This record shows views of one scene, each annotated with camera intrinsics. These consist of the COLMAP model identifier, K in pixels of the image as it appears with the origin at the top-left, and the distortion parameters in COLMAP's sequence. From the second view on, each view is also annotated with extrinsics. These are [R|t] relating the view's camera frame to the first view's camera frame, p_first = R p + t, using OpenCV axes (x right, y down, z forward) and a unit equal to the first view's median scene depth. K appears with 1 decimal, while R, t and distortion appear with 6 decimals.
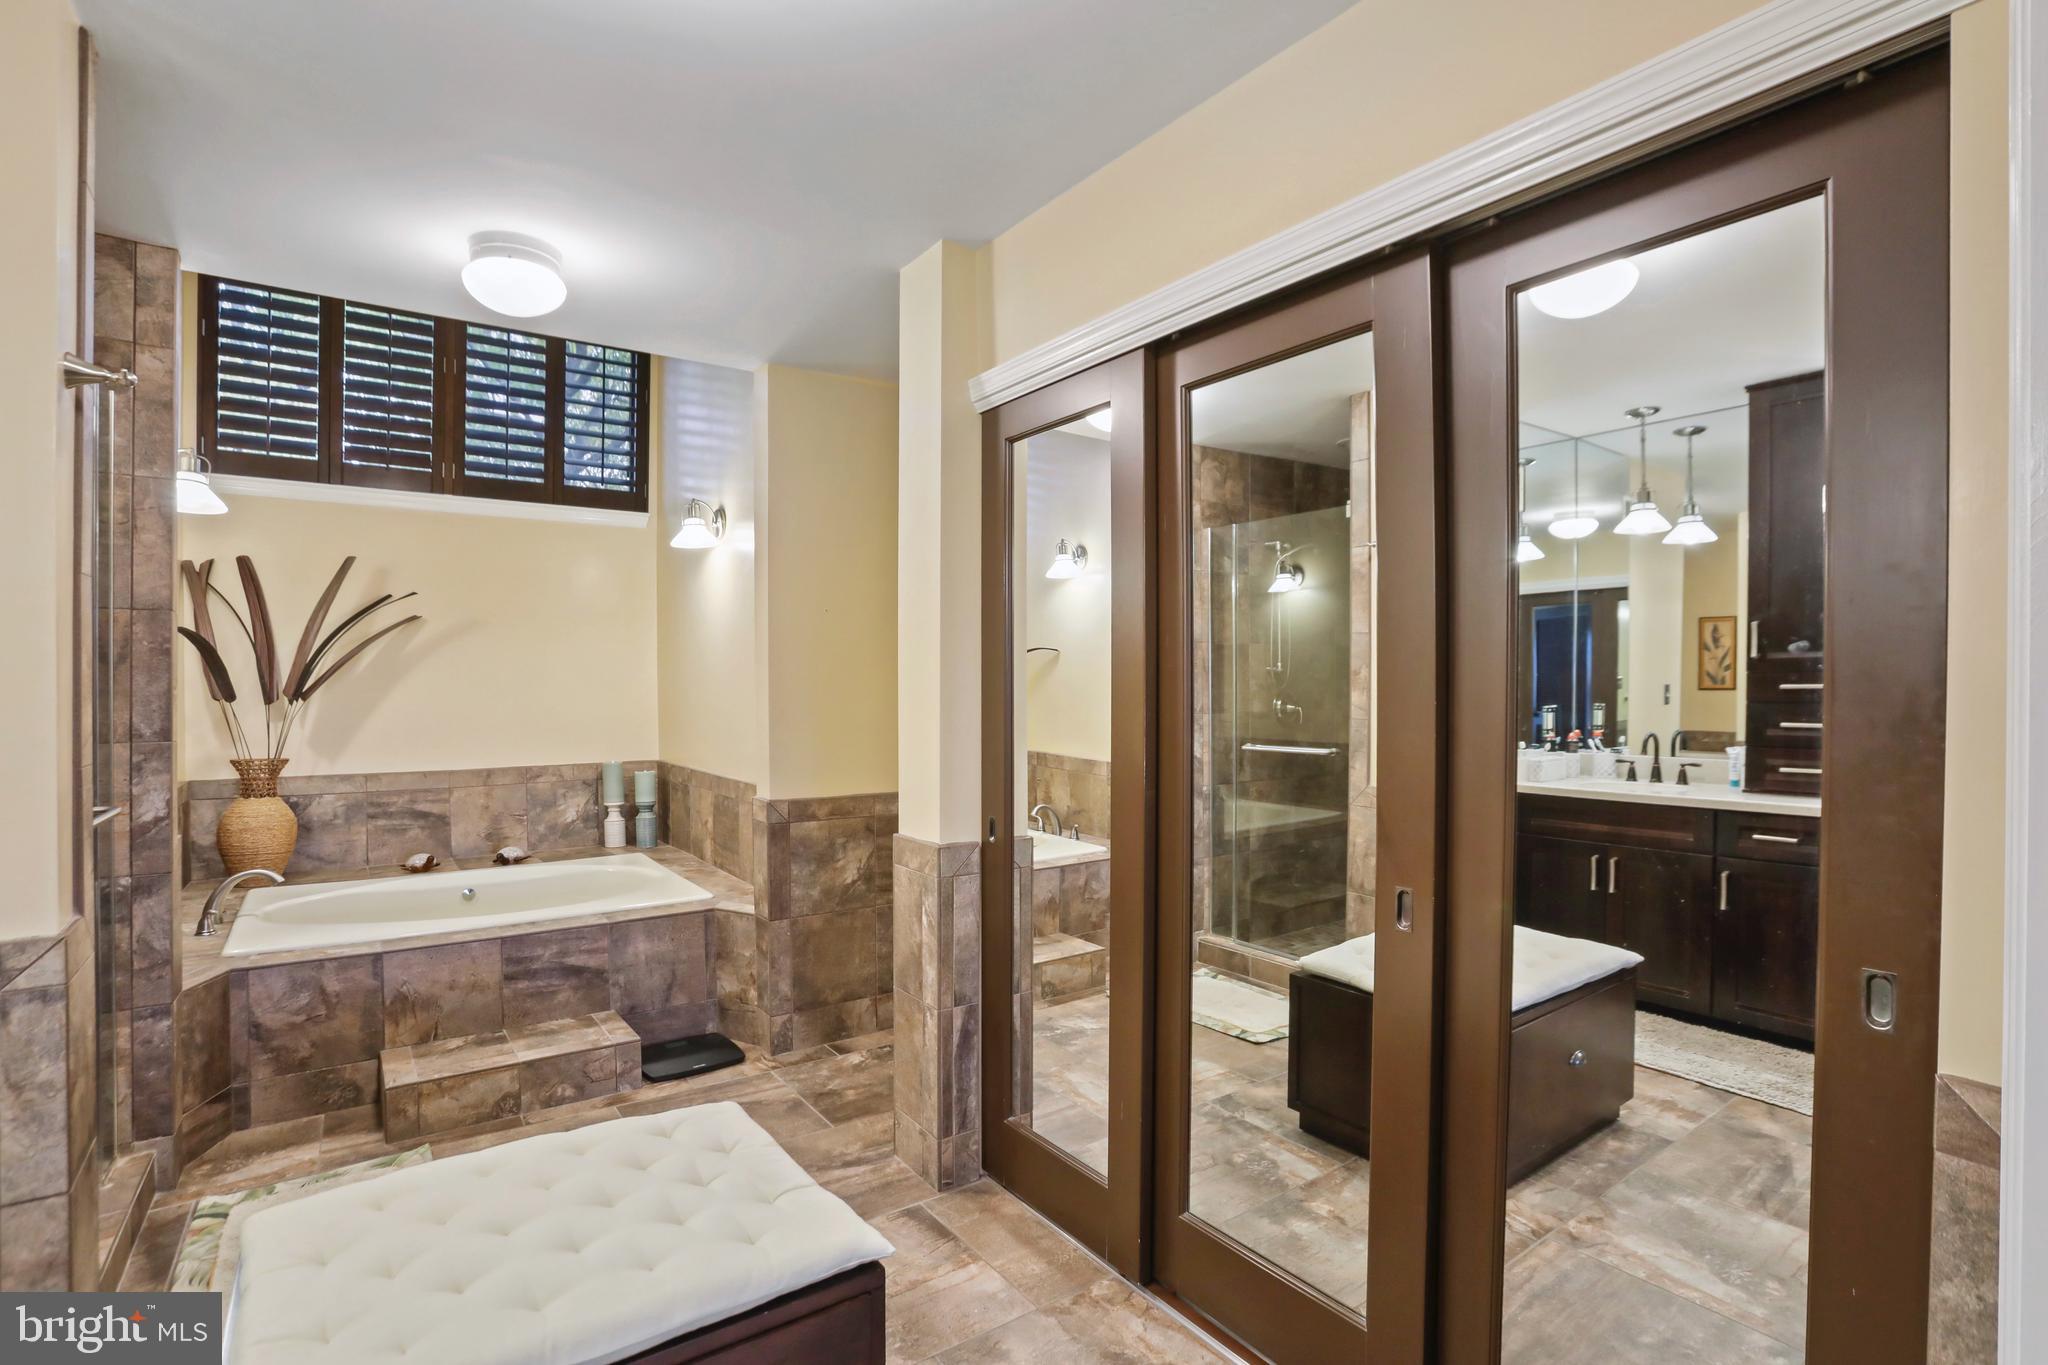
lens RADIAL K [[948.0, 0, 1016.9], [0, 948.0, 691.5], [0, 0, 1]] dist [-0.067156, 0.024212]
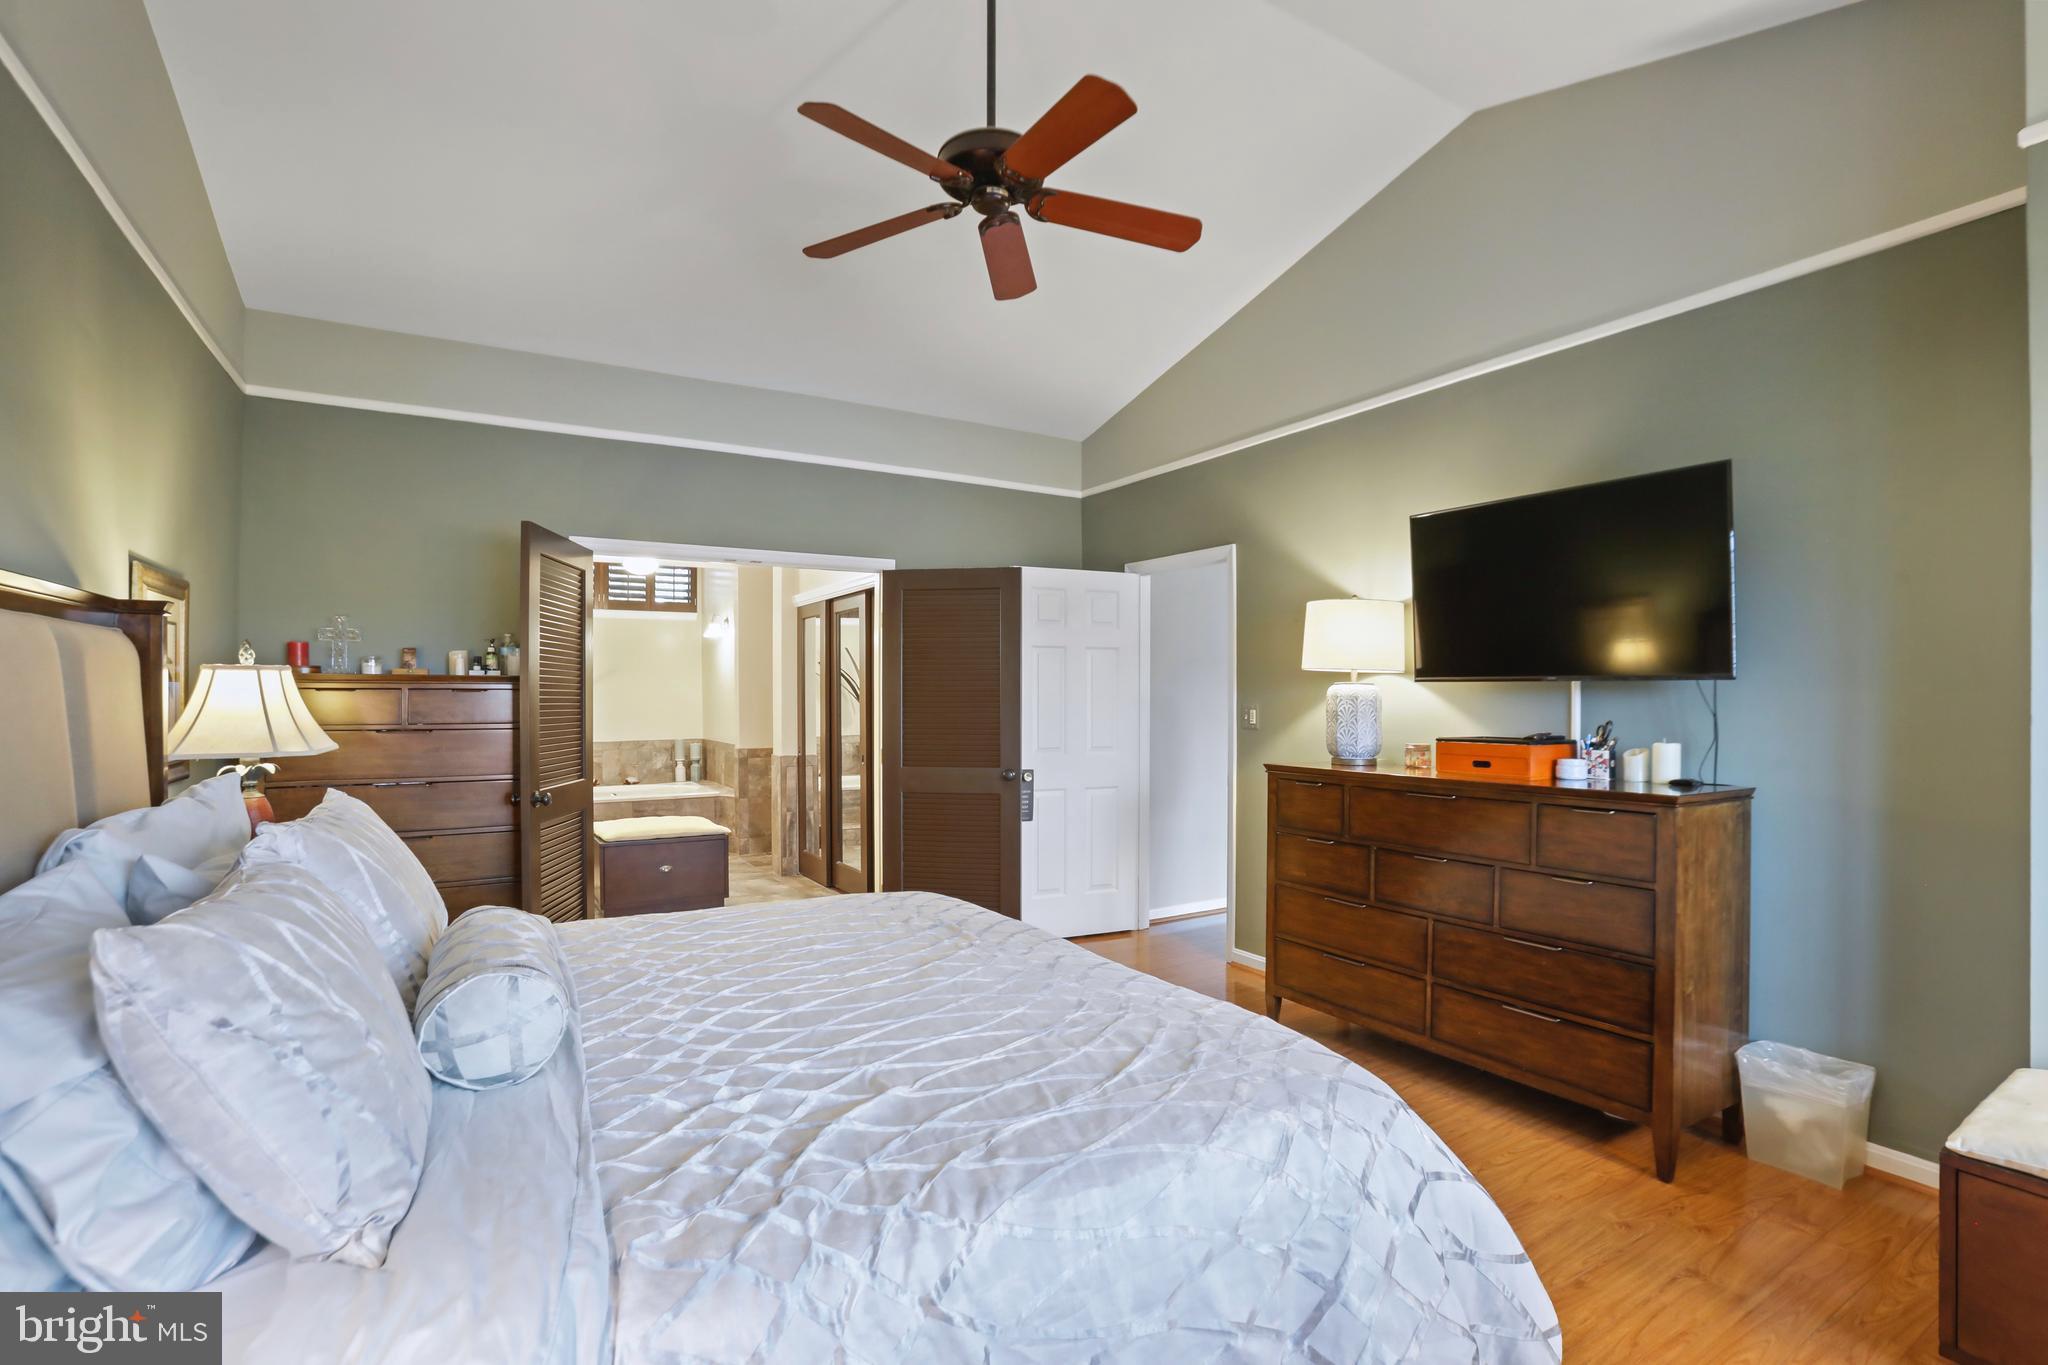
lens RADIAL K [[948.0, 0, 1018.5], [0, 948.0, 685.0], [0, 0, 1]] dist [-0.067156, 0.024212]
pose [[0.997082, -0.006993, -0.076018, 0.621072], [0.005969, 0.999888, -0.013690, -0.010645], [0.076105, 0.013197, 0.997012, -1.325561]]
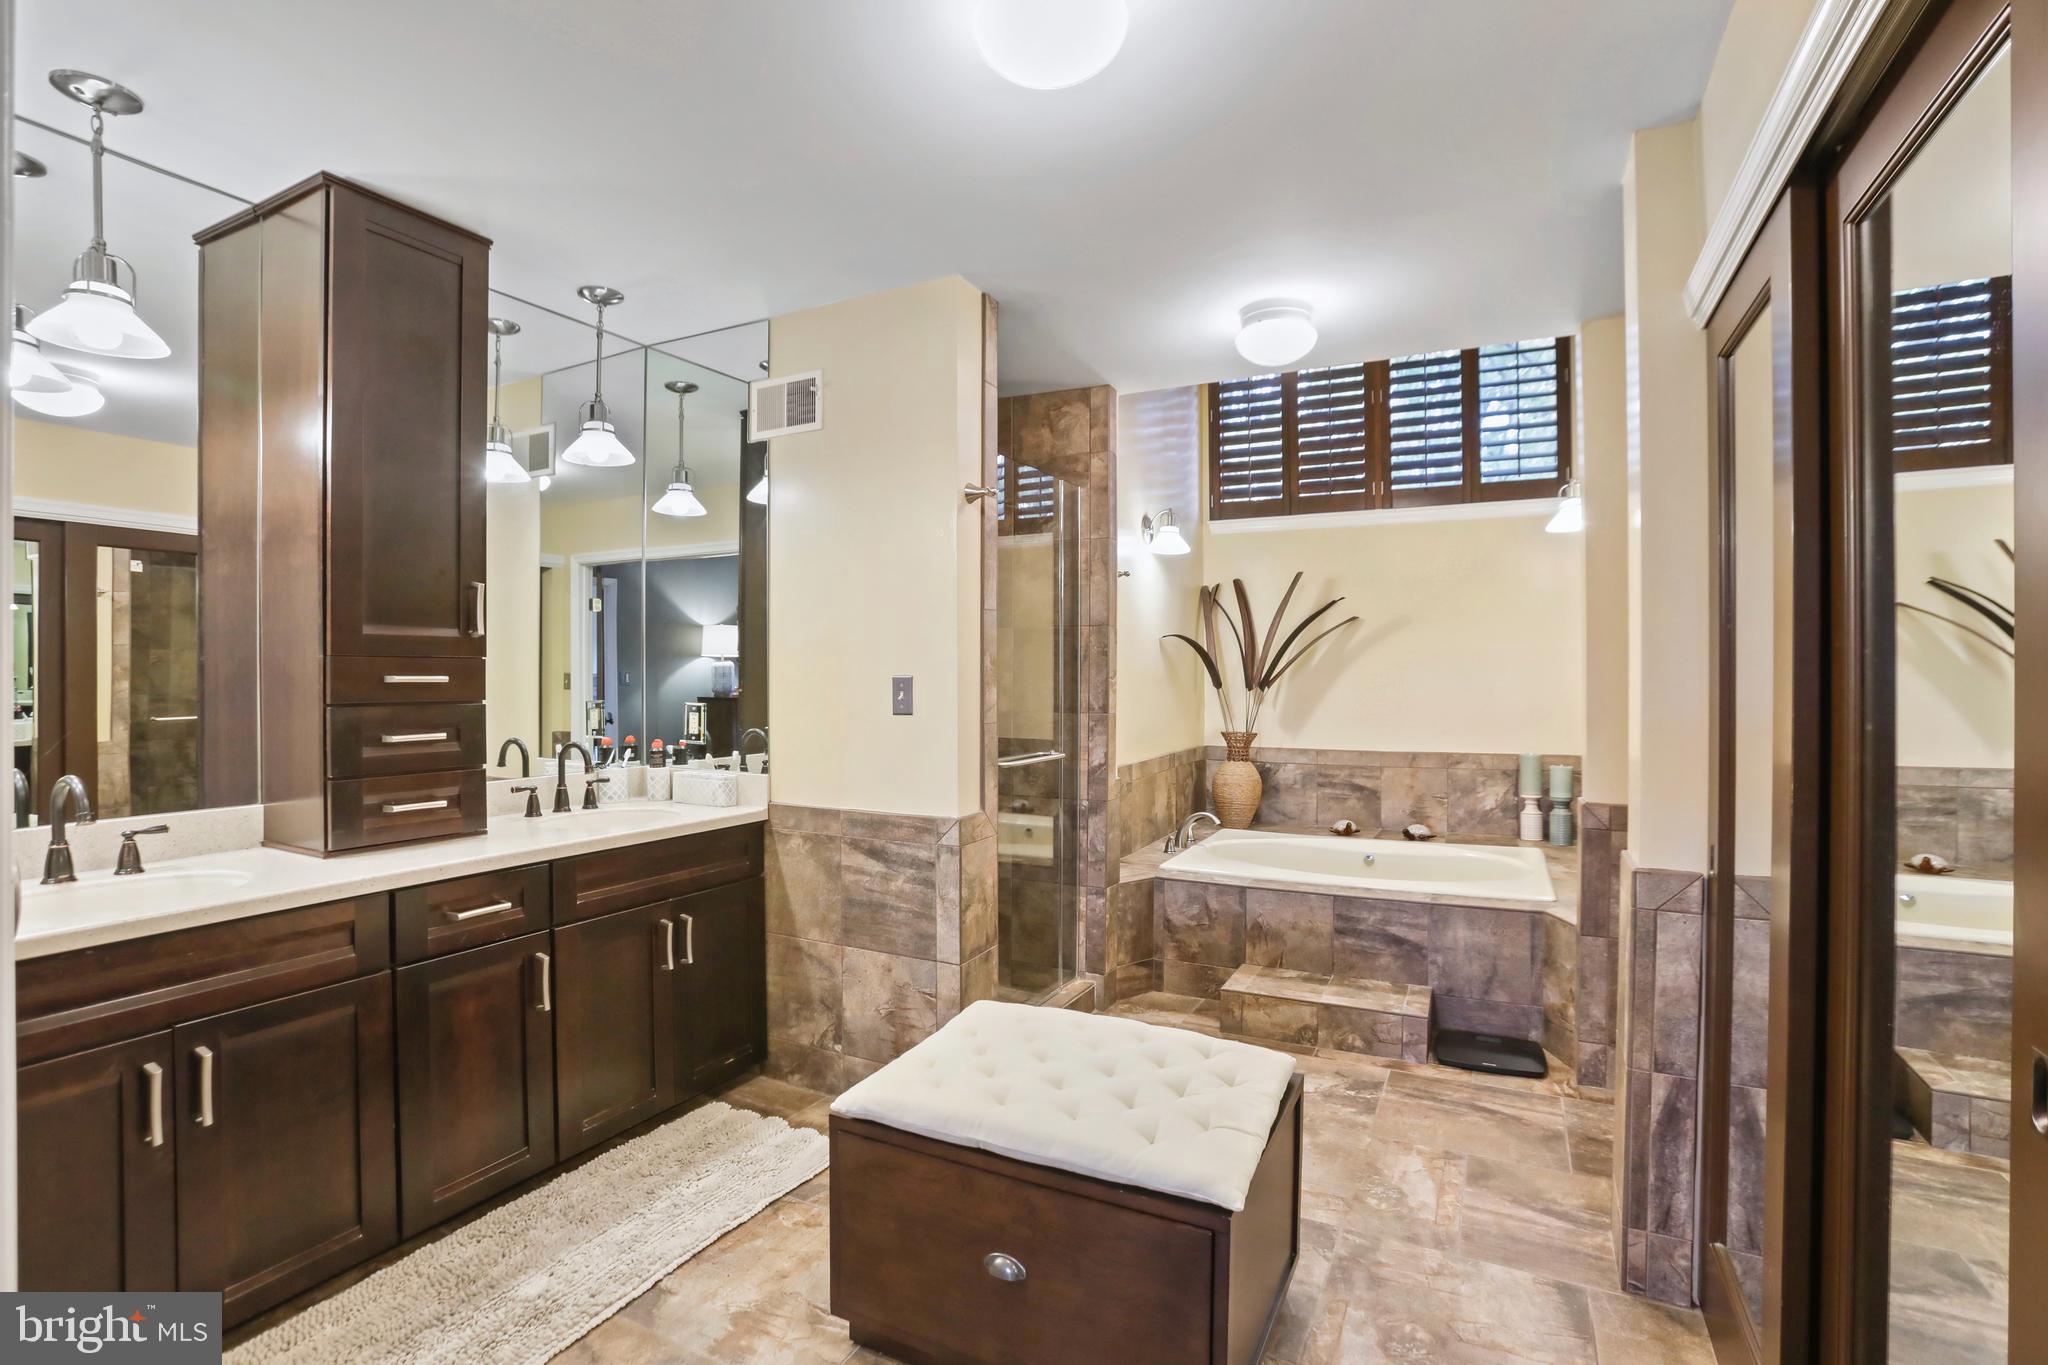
lens RADIAL K [[948.0, 0, 1042.5], [0, 948.0, 680.2], [0, 0, 1]] dist [-0.067156, 0.024212]
pose [[0.471428, 0.000862, -0.881904, 0.270009], [-0.004581, 0.999988, -0.001472, 0.001924], [0.881892, 0.004734, 0.471427, 0.116776]]
